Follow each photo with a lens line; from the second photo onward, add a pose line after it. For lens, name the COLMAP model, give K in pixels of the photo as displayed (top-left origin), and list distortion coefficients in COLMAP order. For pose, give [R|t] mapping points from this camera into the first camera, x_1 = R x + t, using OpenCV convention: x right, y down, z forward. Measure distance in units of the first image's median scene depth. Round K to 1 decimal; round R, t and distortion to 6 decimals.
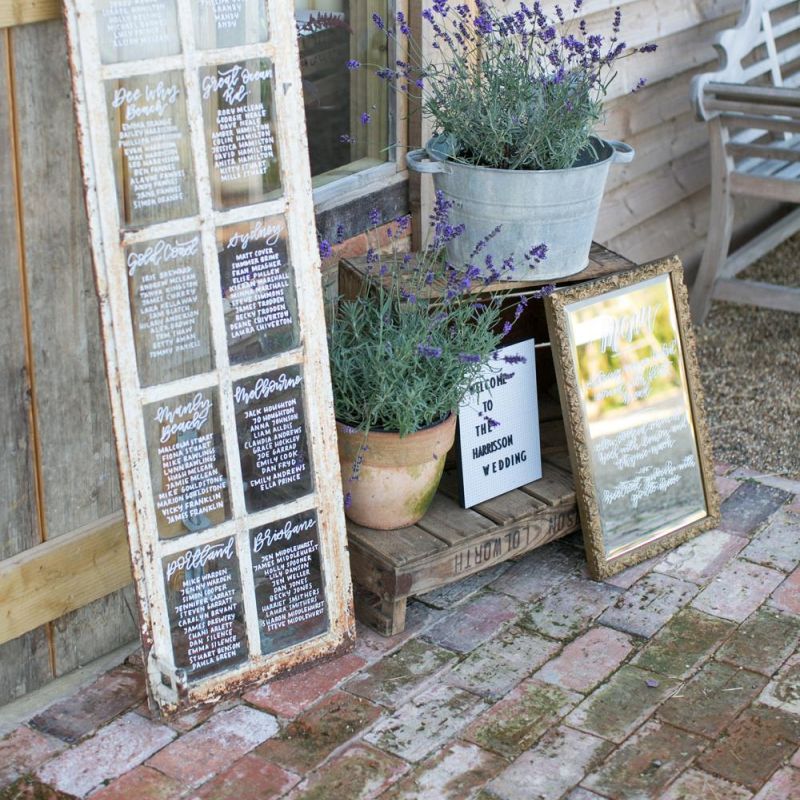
lens RADIAL K [[1710.3, 0, 400.0], [0, 1710.3, 400.0], [0, 0, 1]] dist [-0.146972, 0.475916]
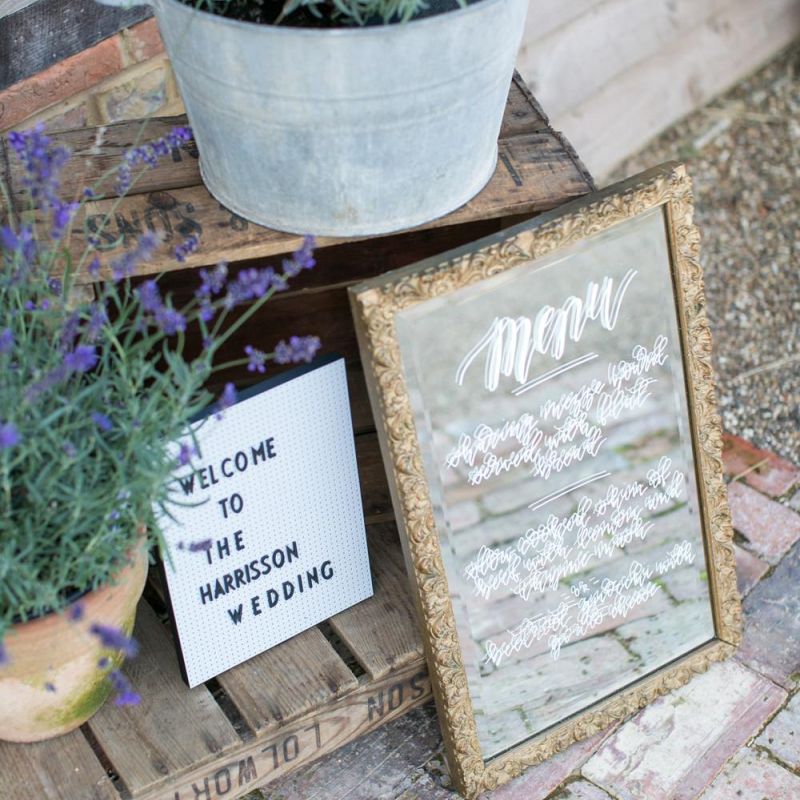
lens RADIAL K [[1710.3, 0, 400.0], [0, 1710.3, 400.0], [0, 0, 1]] dist [-0.146972, 0.475916]
pose [[0.990428, 0.069464, -0.119278, 0.151745], [-0.030249, 0.952366, 0.303454, -0.170432], [0.134676, -0.296941, 0.945351, 0.547009]]
